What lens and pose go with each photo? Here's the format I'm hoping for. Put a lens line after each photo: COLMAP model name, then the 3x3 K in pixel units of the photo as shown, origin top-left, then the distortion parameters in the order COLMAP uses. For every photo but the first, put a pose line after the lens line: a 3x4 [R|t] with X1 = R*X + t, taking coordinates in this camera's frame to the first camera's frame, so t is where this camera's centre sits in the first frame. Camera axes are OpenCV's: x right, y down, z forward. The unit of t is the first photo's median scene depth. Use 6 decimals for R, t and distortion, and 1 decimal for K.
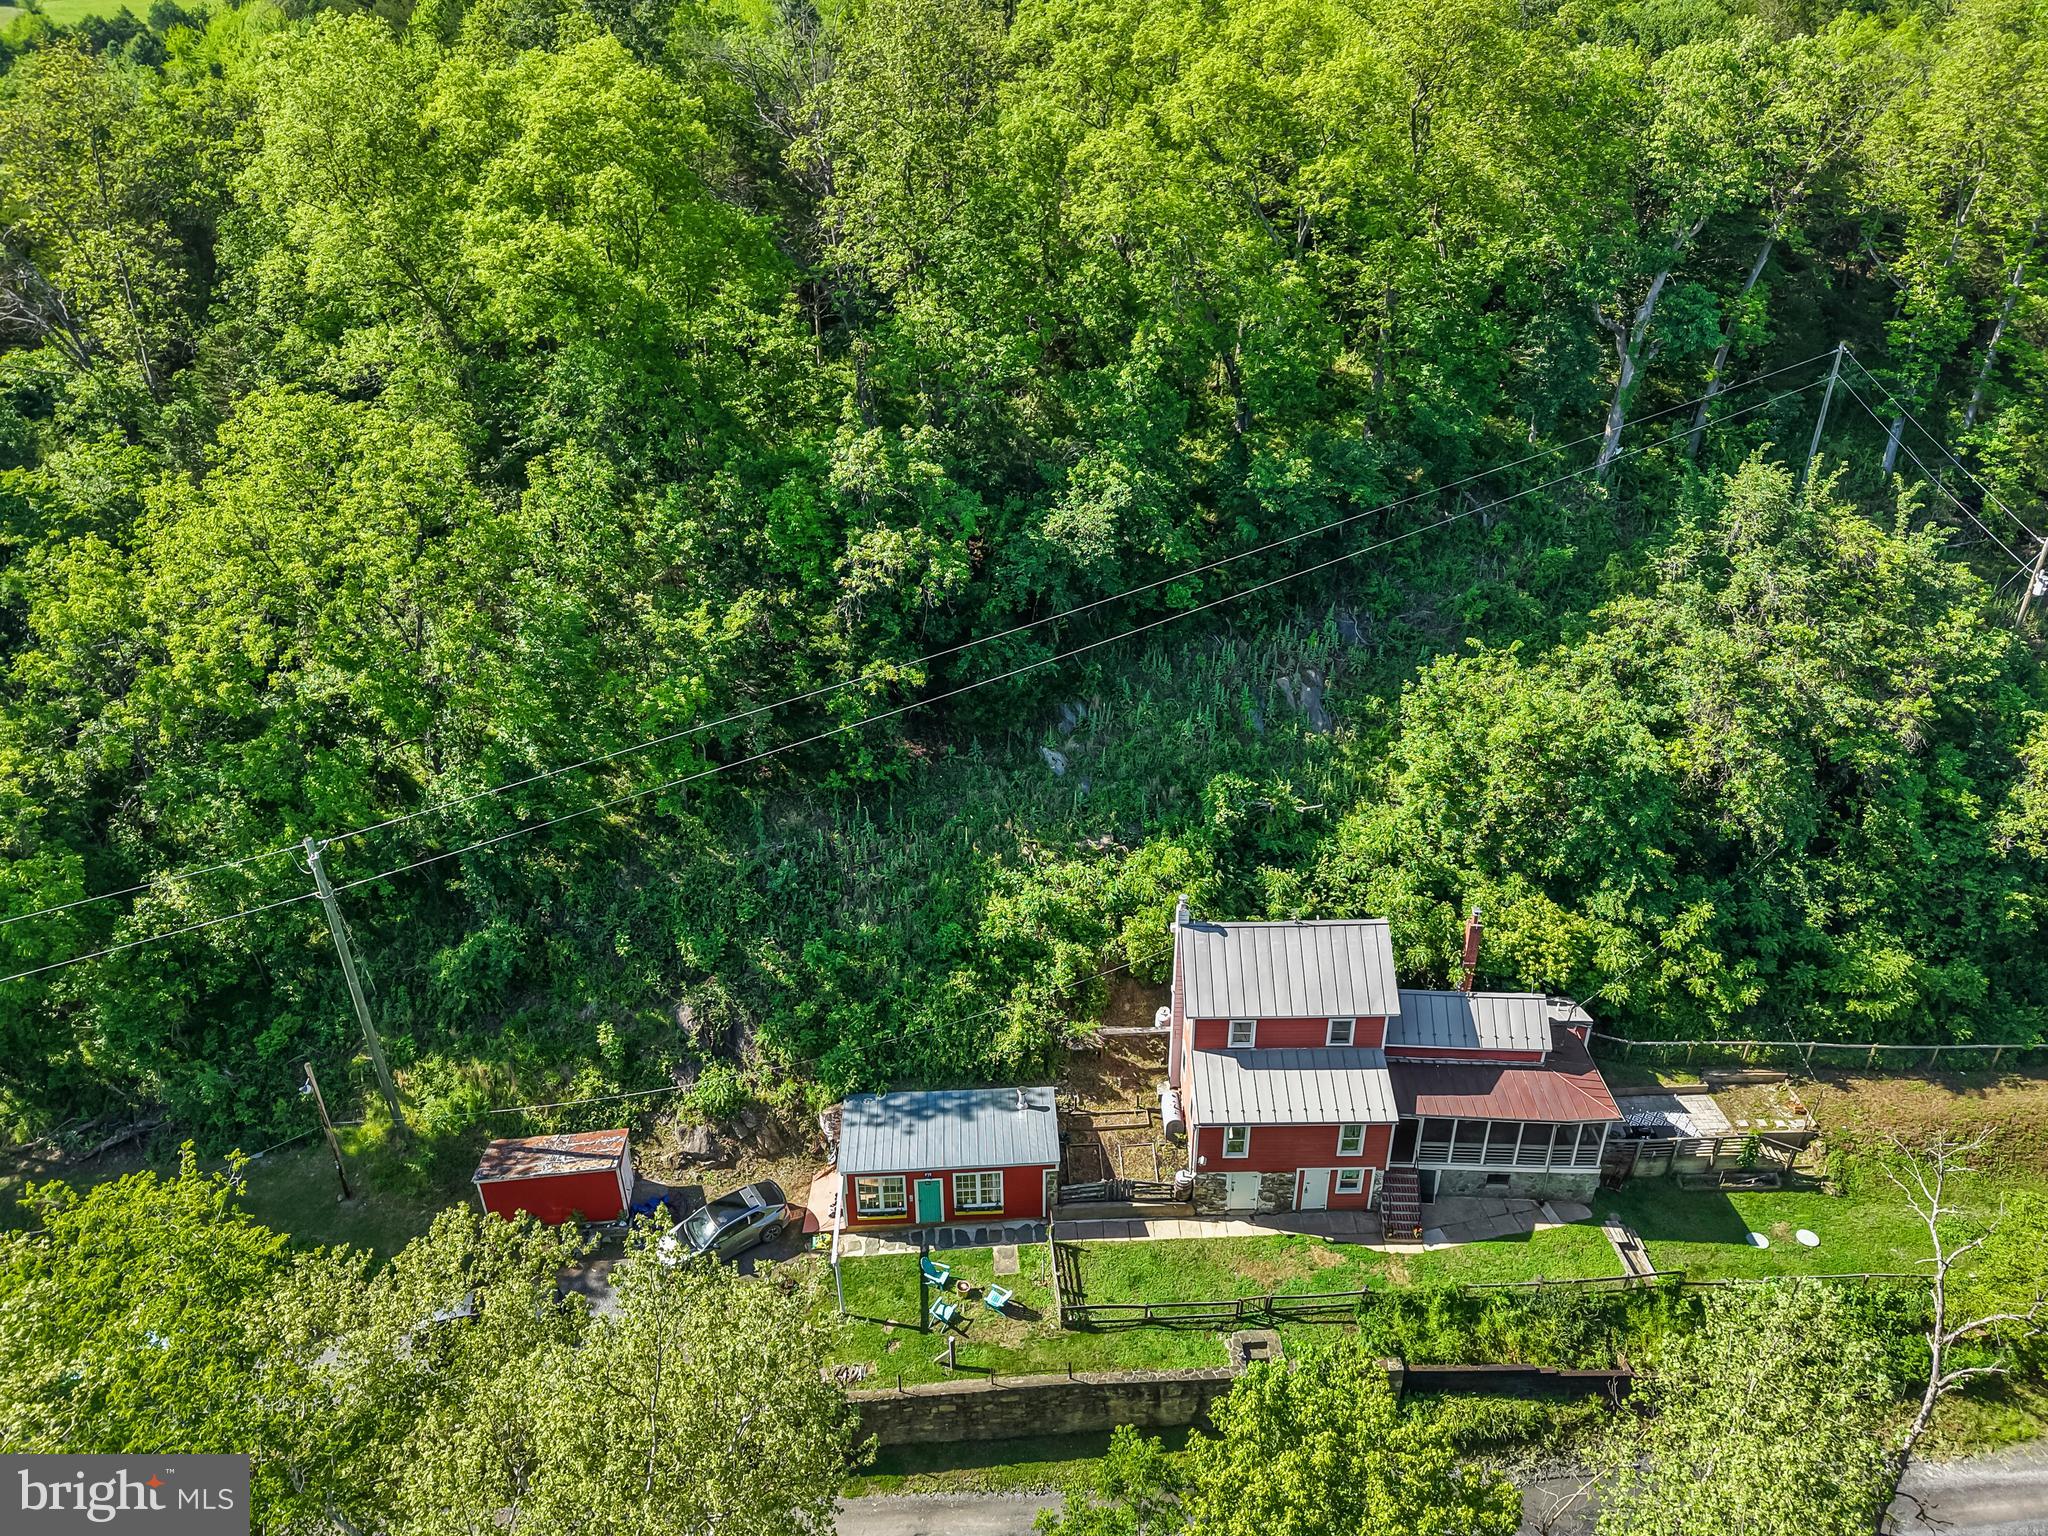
lens RADIAL K [[1441.5, 0, 1057.4], [0, 1441.5, 750.3], [0, 0, 1]] dist [0.022345, -0.035172]
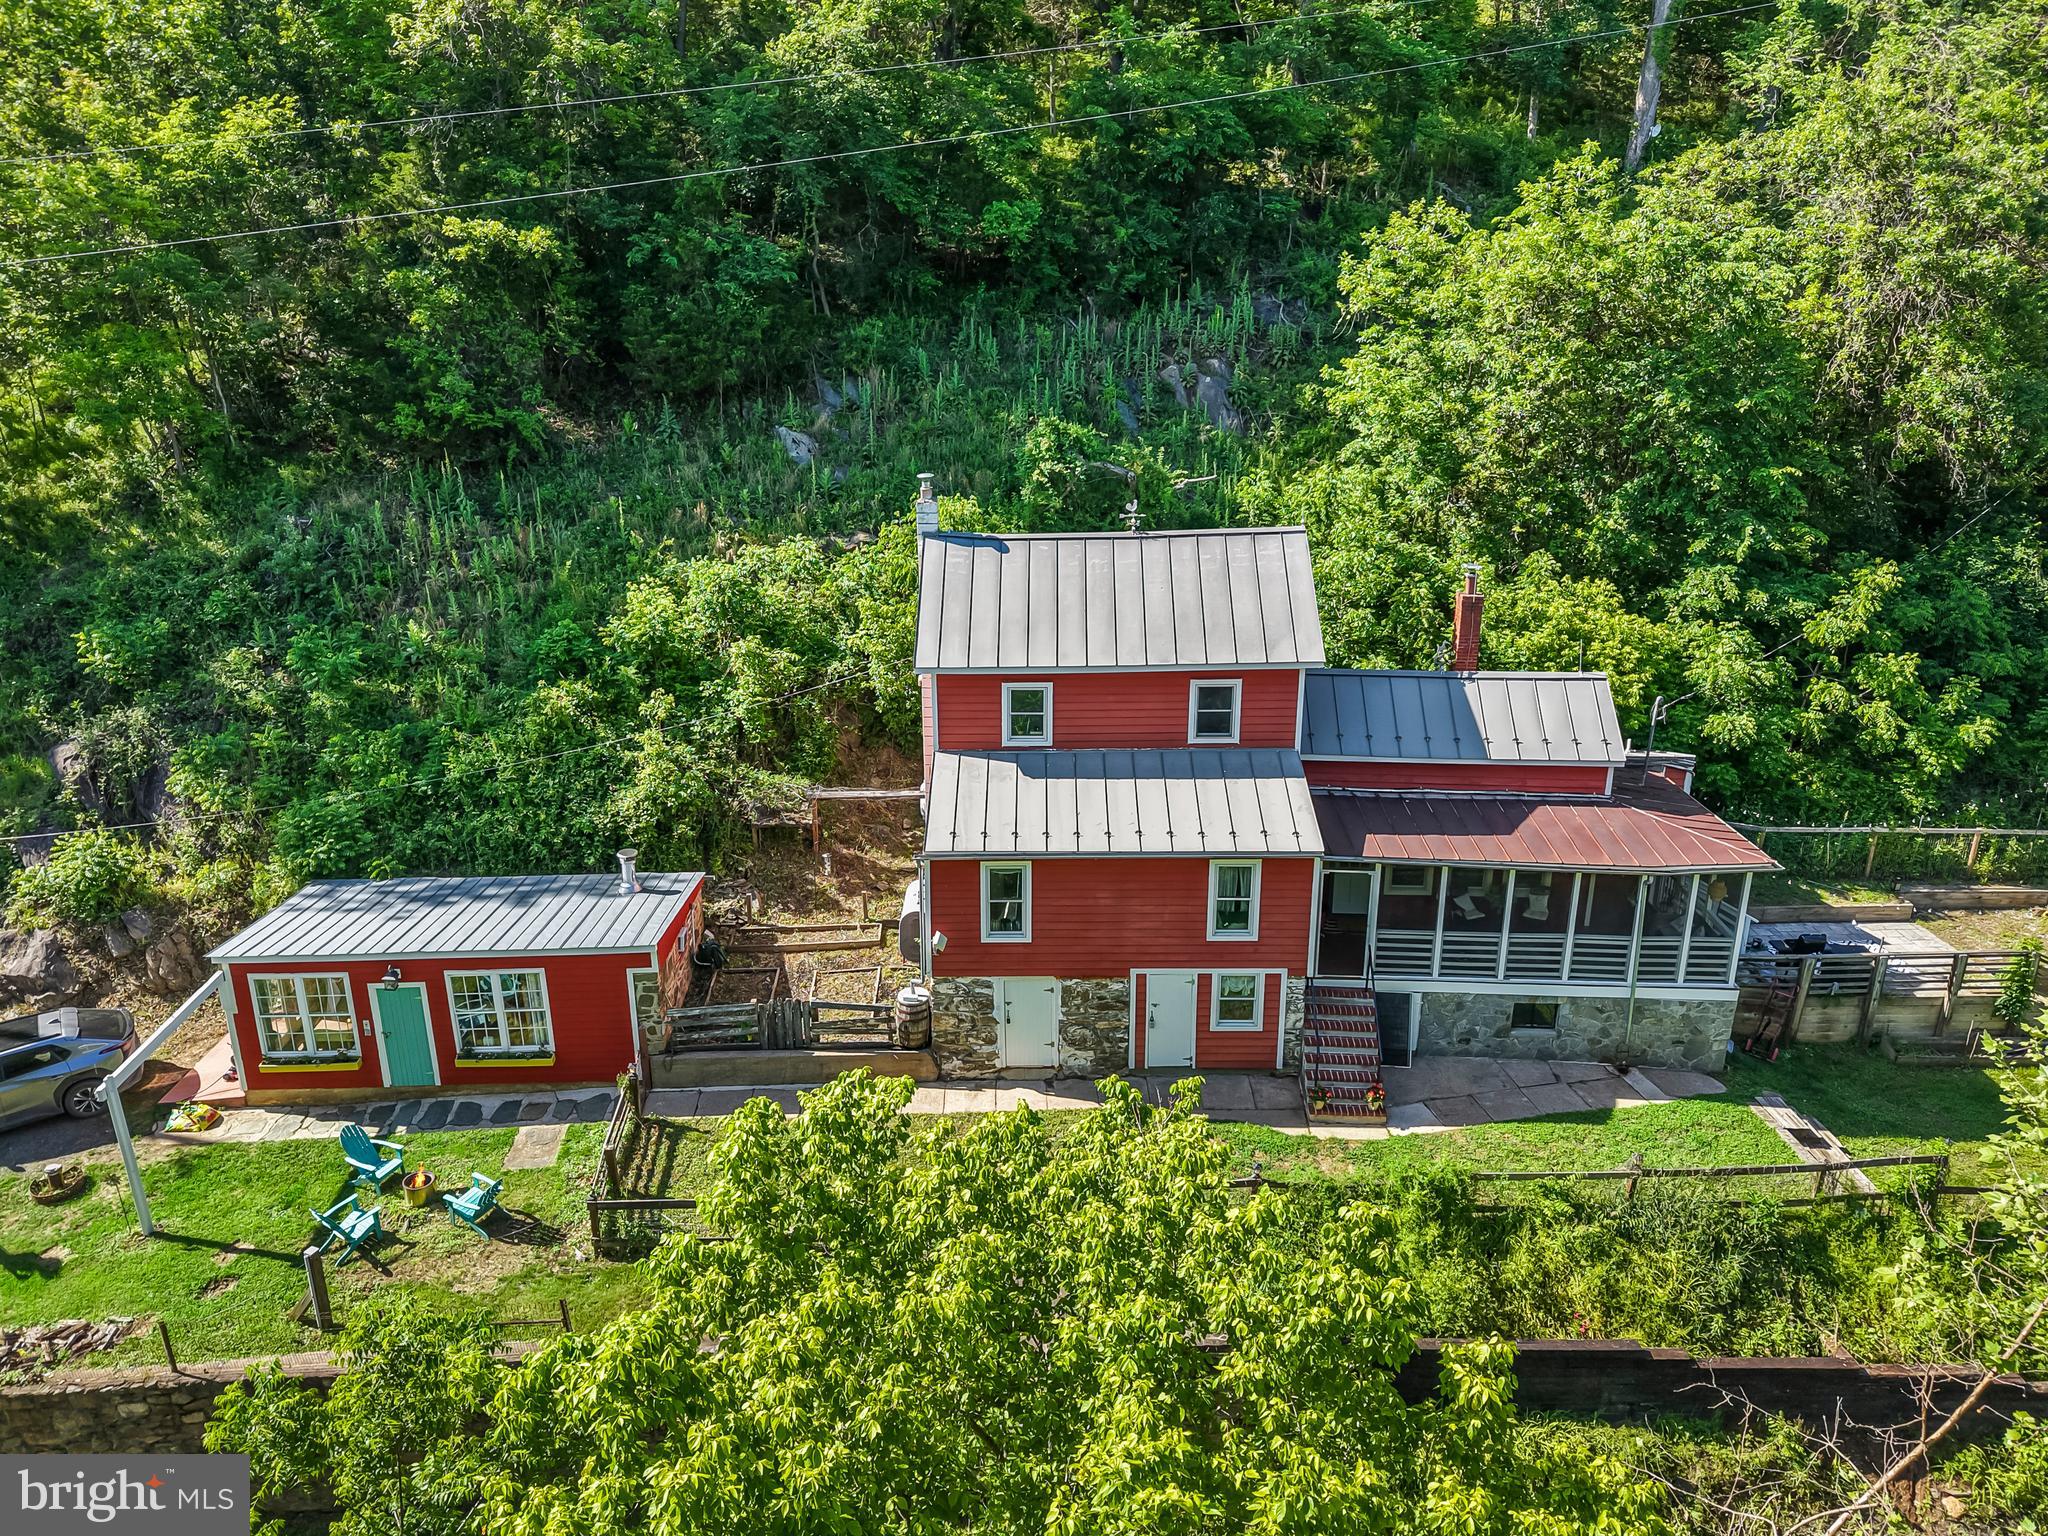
lens RADIAL K [[1441.5, 0, 1034.3], [0, 1441.5, 747.7], [0, 0, 1]] dist [0.022345, -0.035172]
pose [[0.999686, -0.001407, -0.025035, 0.142981], [-0.002588, 0.987301, -0.158837, 0.288797], [0.024941, 0.158852, 0.986987, 0.483911]]
